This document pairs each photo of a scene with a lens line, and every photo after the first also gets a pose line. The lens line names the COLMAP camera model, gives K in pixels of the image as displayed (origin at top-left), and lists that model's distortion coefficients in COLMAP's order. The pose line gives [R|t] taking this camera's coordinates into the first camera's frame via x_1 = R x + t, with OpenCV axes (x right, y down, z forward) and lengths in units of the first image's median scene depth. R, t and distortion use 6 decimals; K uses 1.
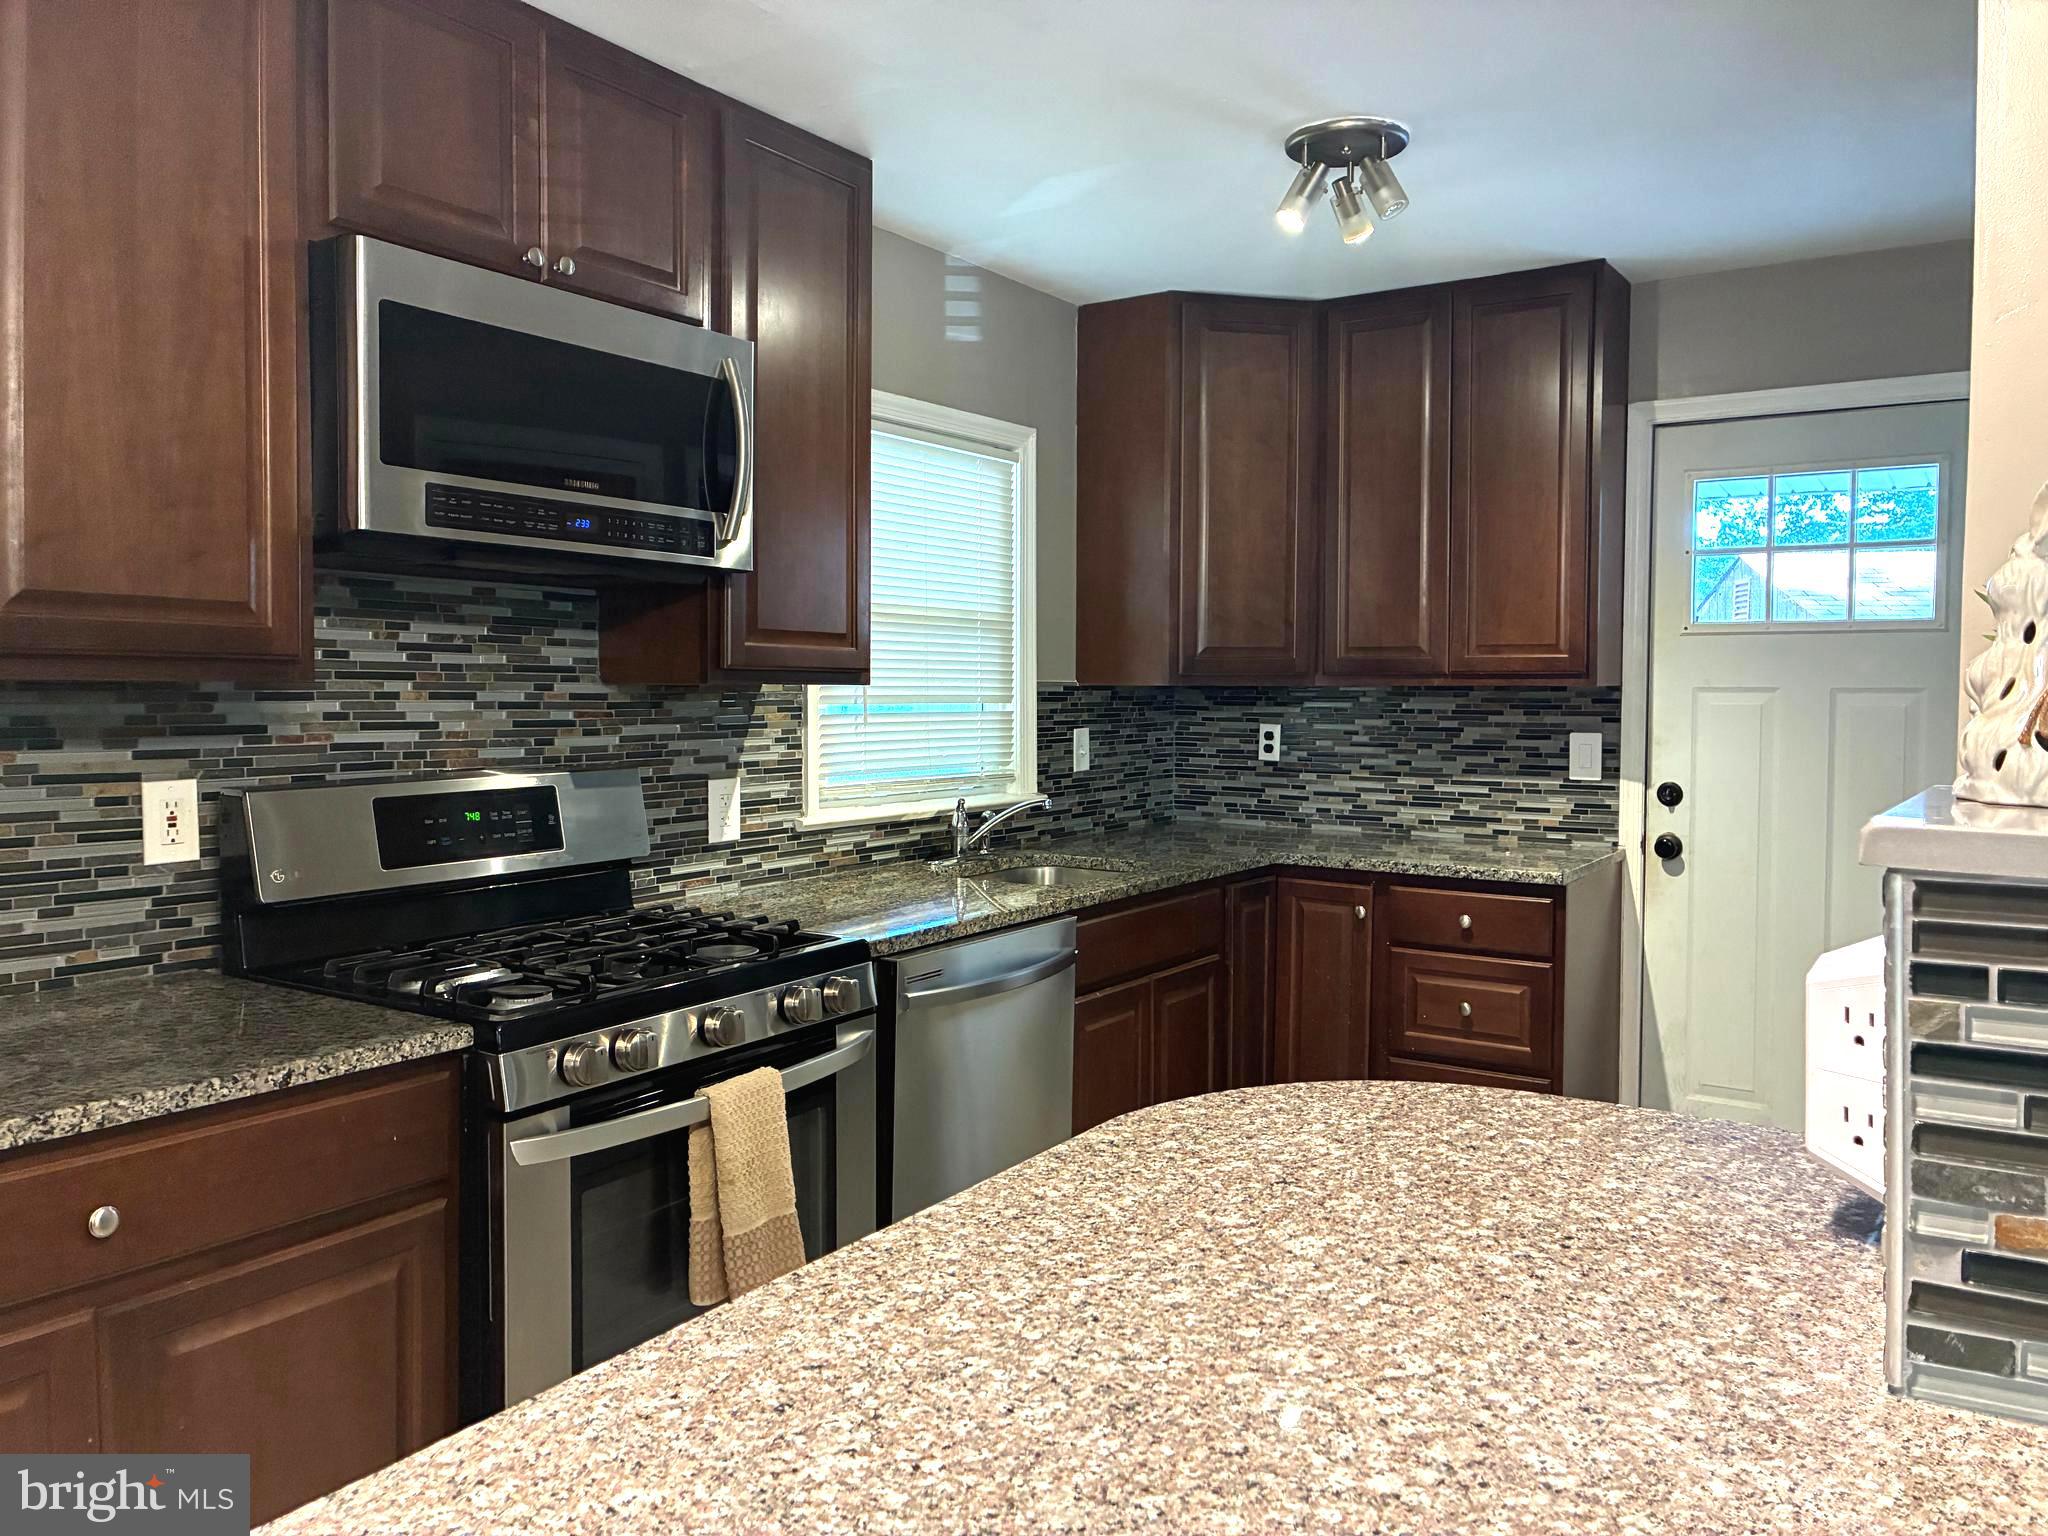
lens RADIAL K [[1551.4, 0, 1024.2], [0, 1551.4, 757.8], [0, 0, 1]] dist [0.041839, -0.046430]
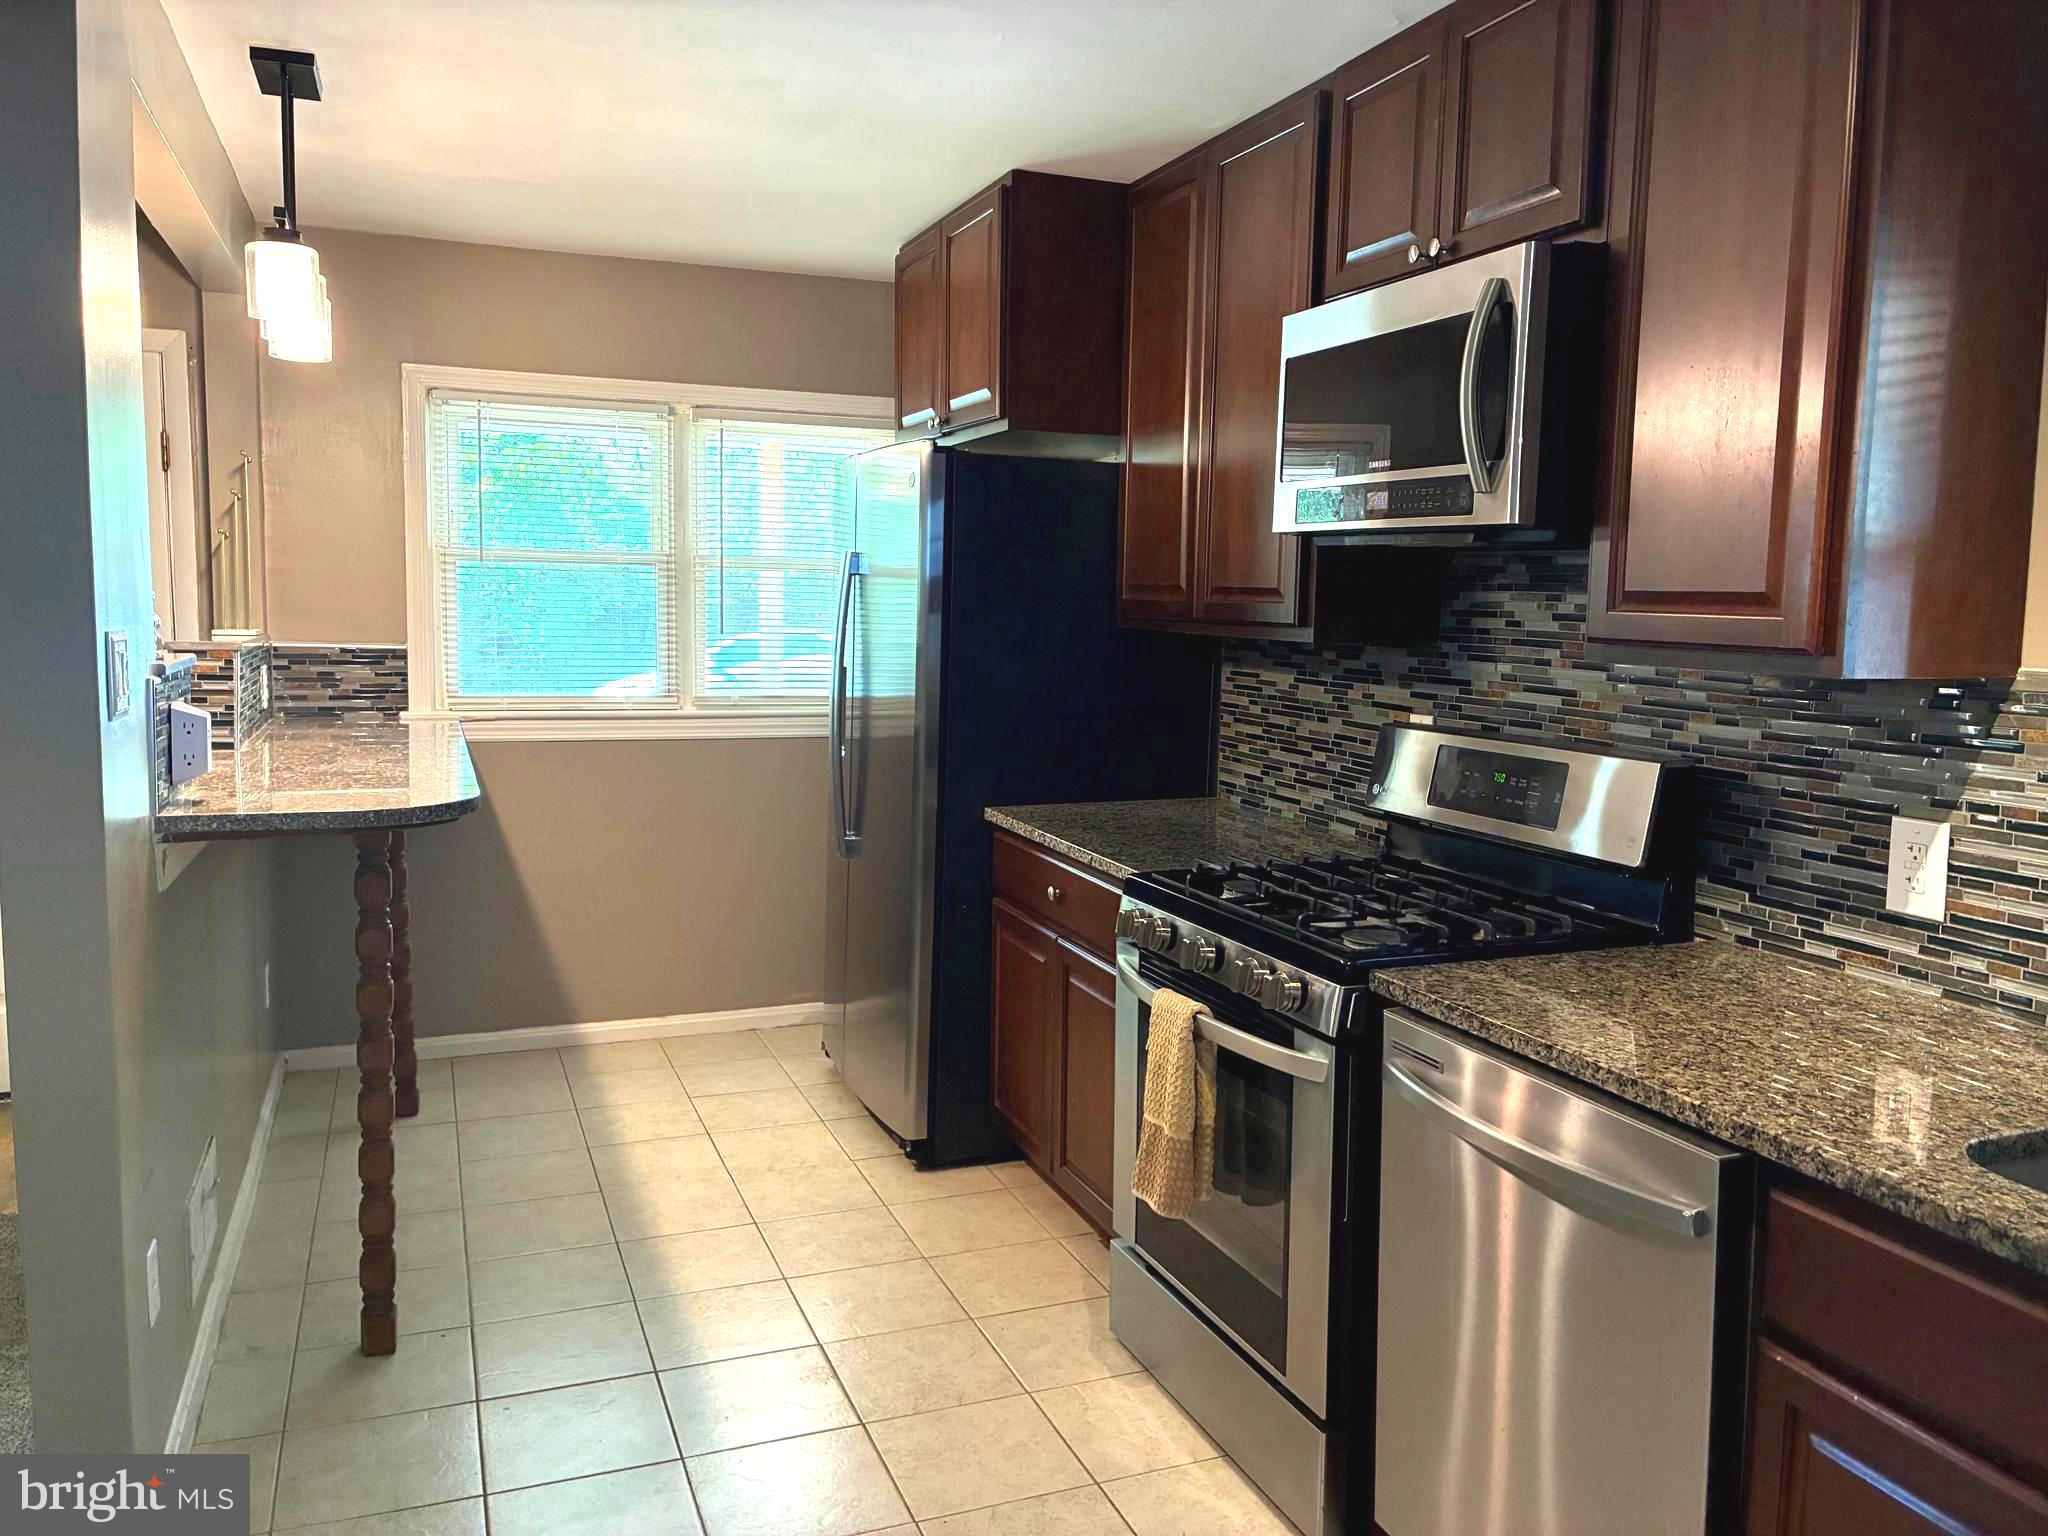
lens RADIAL K [[1551.4, 0, 1025.1], [0, 1551.4, 765.9], [0, 0, 1]] dist [0.041839, -0.046430]
pose [[-0.587848, 0.075265, -0.805463, 0.582566], [-0.056655, 0.989388, 0.133799, -0.079221], [0.806985, 0.124287, -0.577345, 1.142354]]
